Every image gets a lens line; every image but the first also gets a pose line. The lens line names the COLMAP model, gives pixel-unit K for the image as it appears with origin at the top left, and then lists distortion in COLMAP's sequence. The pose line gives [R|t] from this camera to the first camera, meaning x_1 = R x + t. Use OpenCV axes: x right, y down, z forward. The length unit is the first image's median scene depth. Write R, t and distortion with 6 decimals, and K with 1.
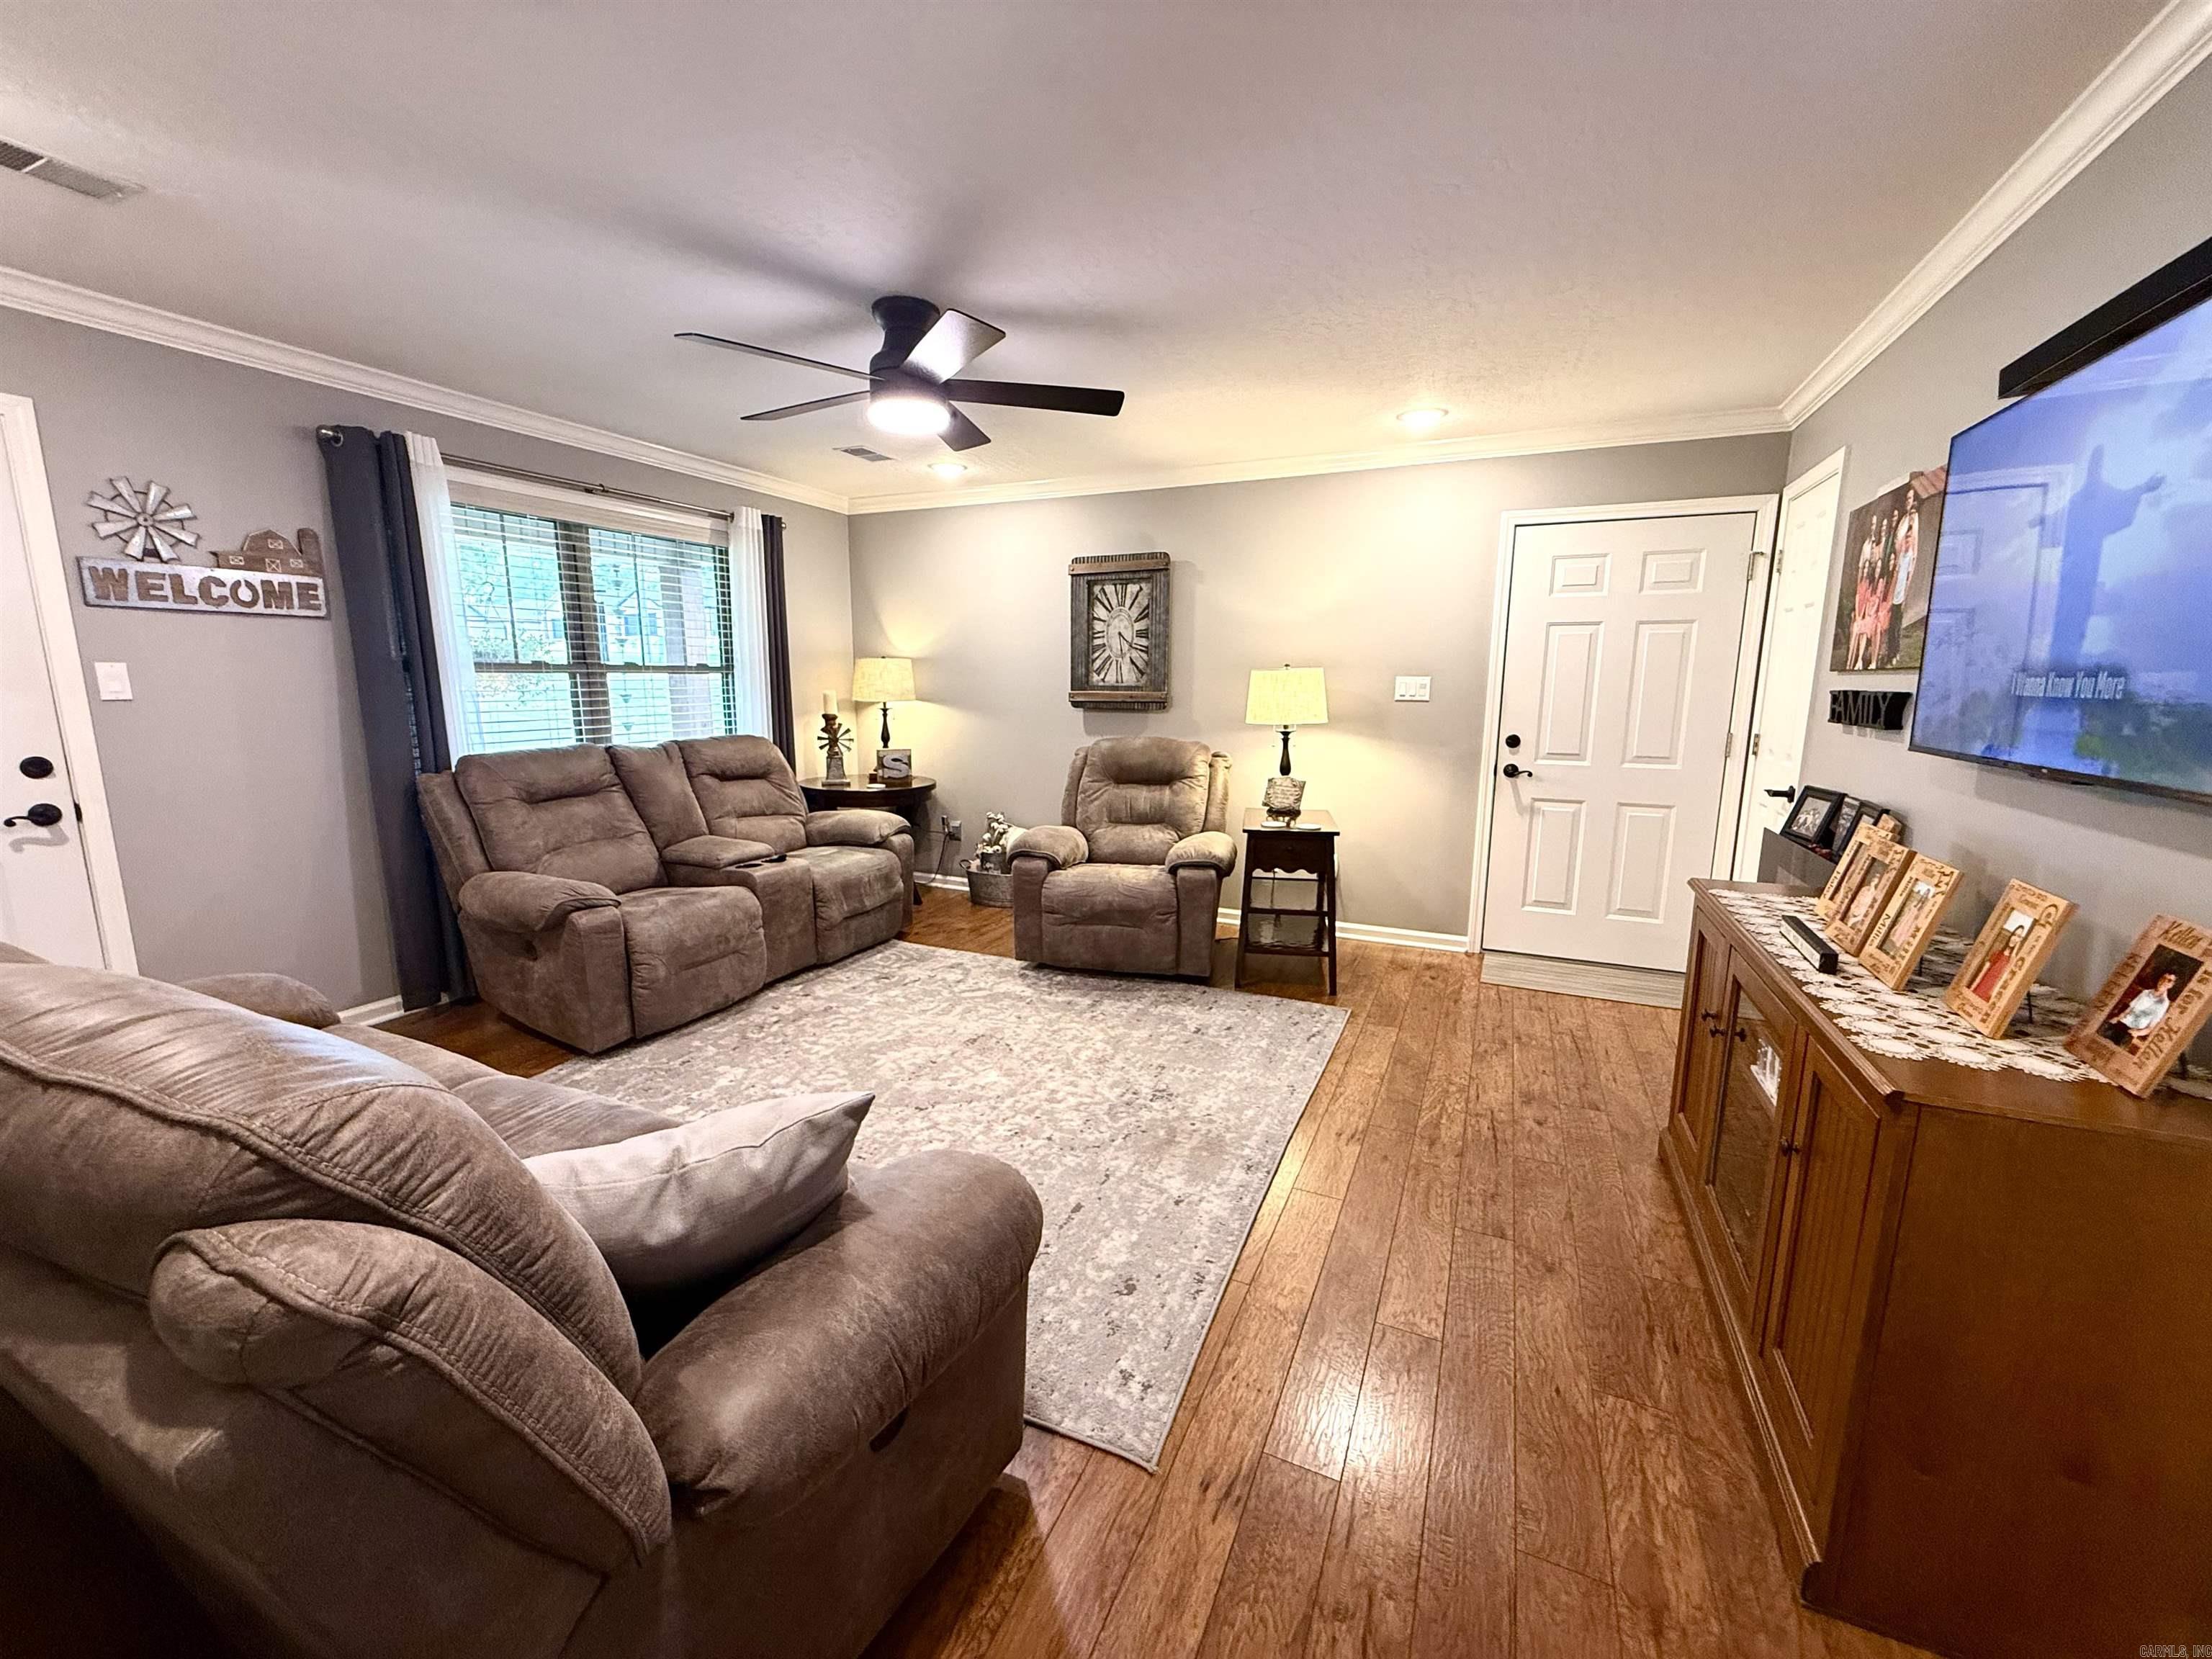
lens RADIAL K [[884.9, 0, 1102.5], [0, 884.9, 831.9], [0, 0, 1]] dist [-0.000068, -0.000757]
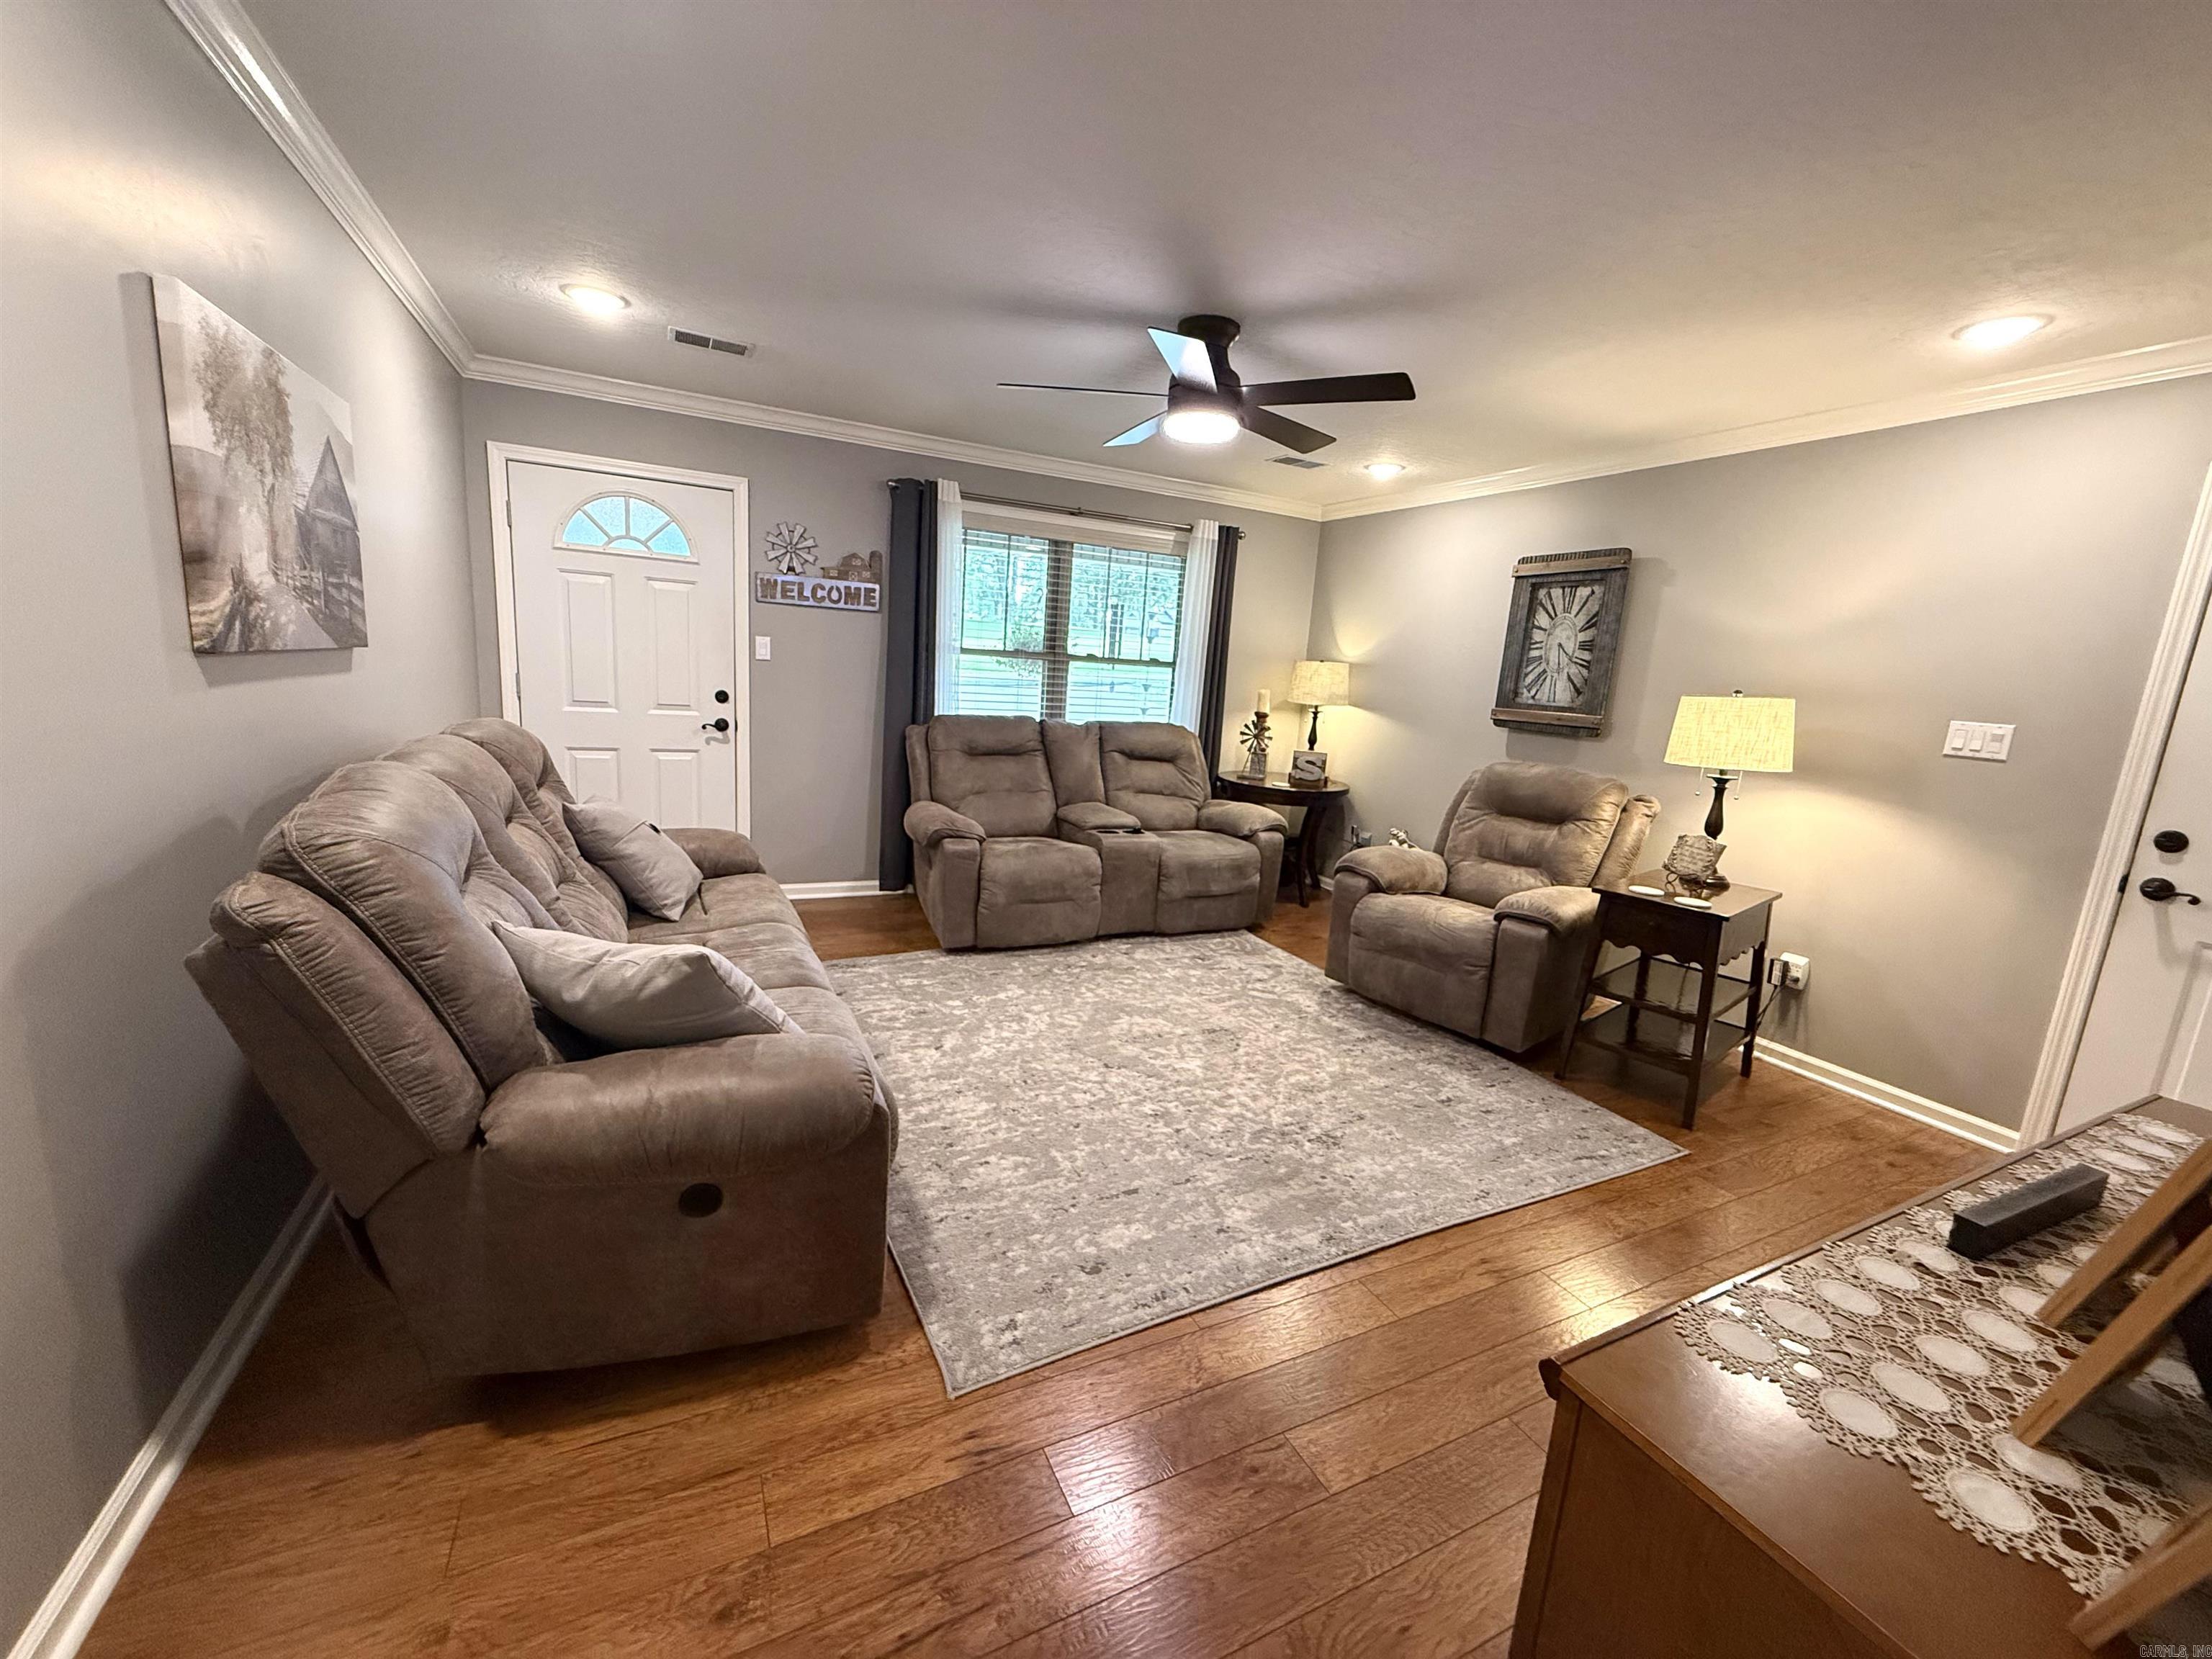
lens RADIAL K [[884.9, 0, 1102.5], [0, 884.9, 831.9], [0, 0, 1]] dist [-0.000068, -0.000757]
pose [[0.772670, 0.163610, -0.613362, 0.288161], [-0.169684, 0.984290, 0.048796, -0.016006], [0.611710, 0.066375, 0.788293, 0.083638]]
